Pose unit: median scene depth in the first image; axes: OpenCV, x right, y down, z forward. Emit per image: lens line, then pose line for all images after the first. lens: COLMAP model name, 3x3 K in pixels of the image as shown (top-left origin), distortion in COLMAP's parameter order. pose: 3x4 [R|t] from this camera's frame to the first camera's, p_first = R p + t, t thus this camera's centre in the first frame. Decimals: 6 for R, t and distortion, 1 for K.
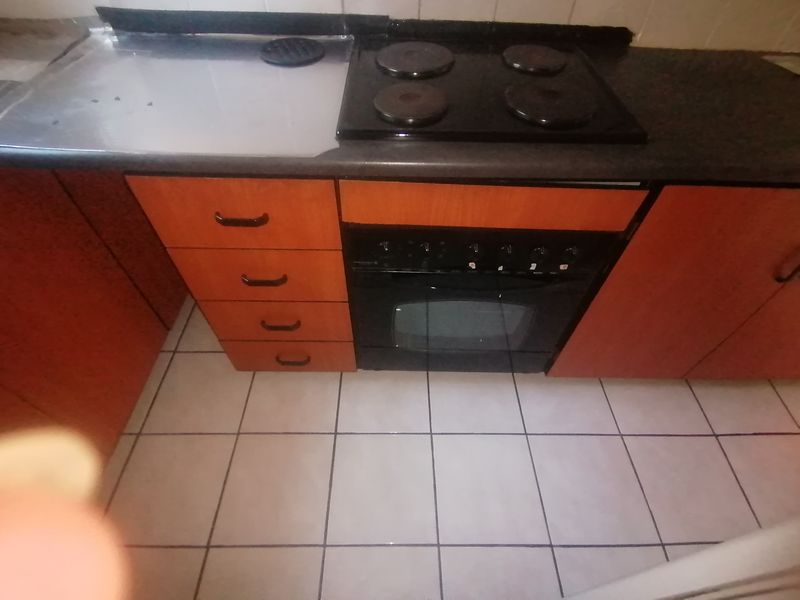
lens RADIAL K [[392.1, 0, 400.0], [0, 392.1, 300.0], [0, 0, 1]] dist [0.041331, -0.033021]
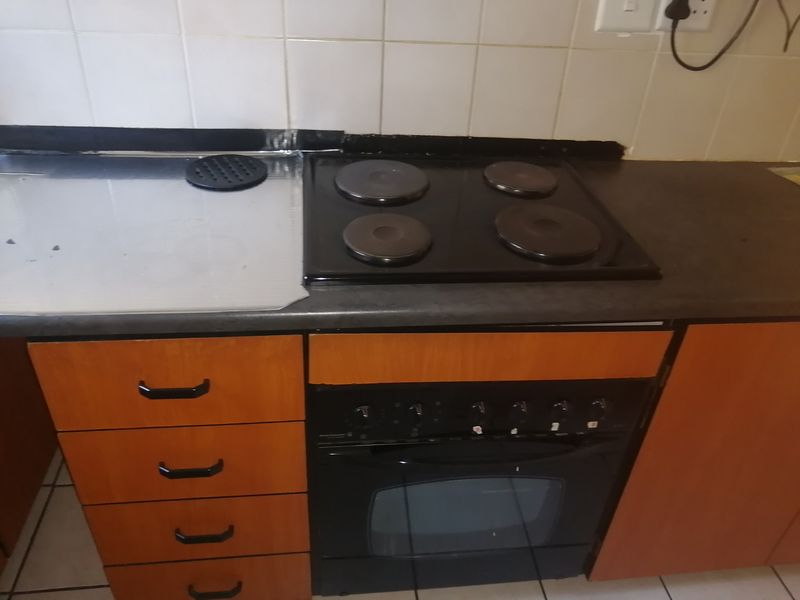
lens RADIAL K [[626.0, 0, 400.0], [0, 626.0, 300.0], [0, 0, 1]] dist [-0.024748, 0.006235]
pose [[0.991705, -0.038812, 0.122536, -0.103227], [0.070584, 0.961161, -0.266809, -0.017718], [-0.107421, 0.273245, 0.955928, -0.205797]]
